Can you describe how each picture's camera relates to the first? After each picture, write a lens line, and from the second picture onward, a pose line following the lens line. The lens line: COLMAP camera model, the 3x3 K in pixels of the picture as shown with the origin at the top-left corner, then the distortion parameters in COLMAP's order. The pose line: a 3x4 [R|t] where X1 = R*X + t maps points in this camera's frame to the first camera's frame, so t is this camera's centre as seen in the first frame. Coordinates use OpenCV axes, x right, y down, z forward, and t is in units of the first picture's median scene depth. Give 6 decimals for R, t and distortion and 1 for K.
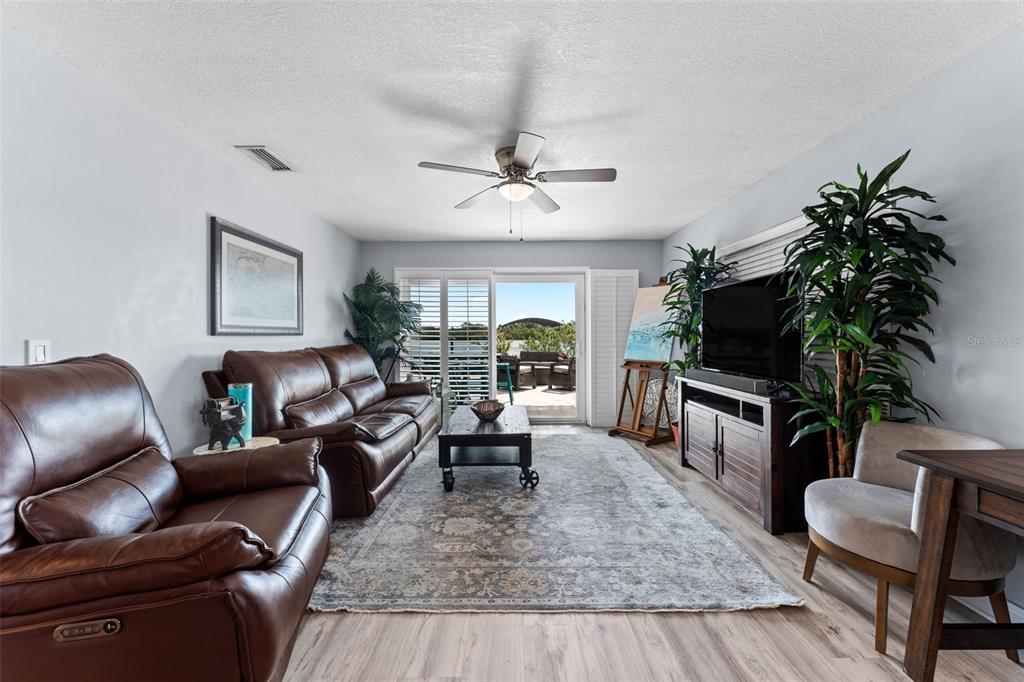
lens RADIAL K [[408.5, 0, 512.8], [0, 408.5, 337.0], [0, 0, 1]] dist [-0.000692, 0.000133]
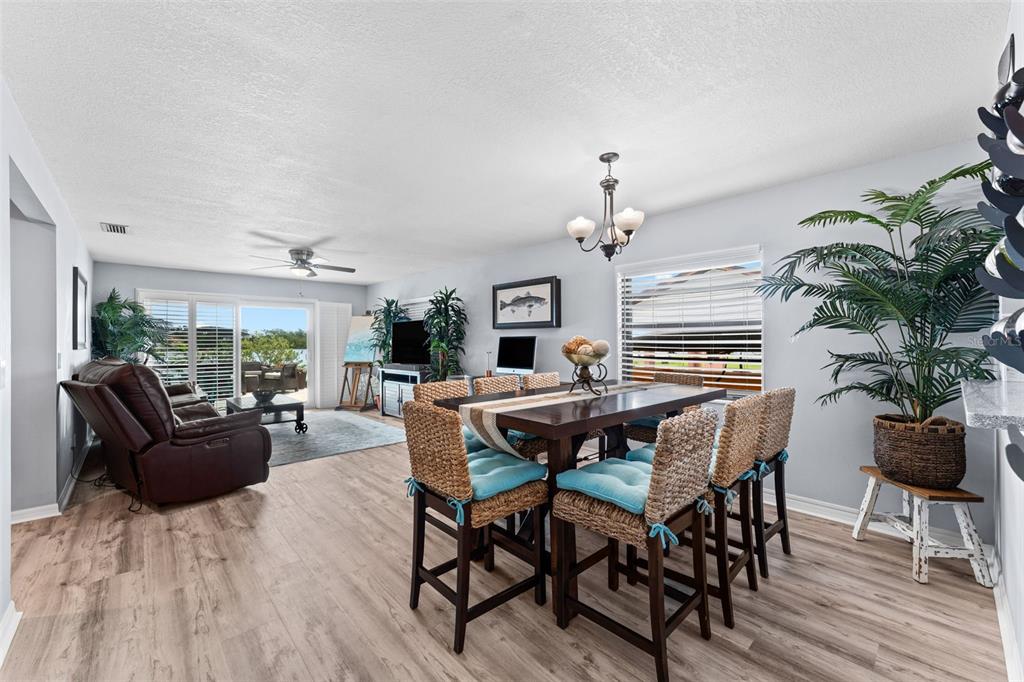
lens RADIAL K [[389.2, 0, 500.2], [0, 389.2, 339.4], [0, 0, 1]] dist [-0.000295, -0.000001]
pose [[0.749100, 0.003063, 0.662450, -0.314100], [0.008084, 0.999873, -0.013765, -0.005957], [-0.662408, 0.015666, 0.748980, -0.606184]]
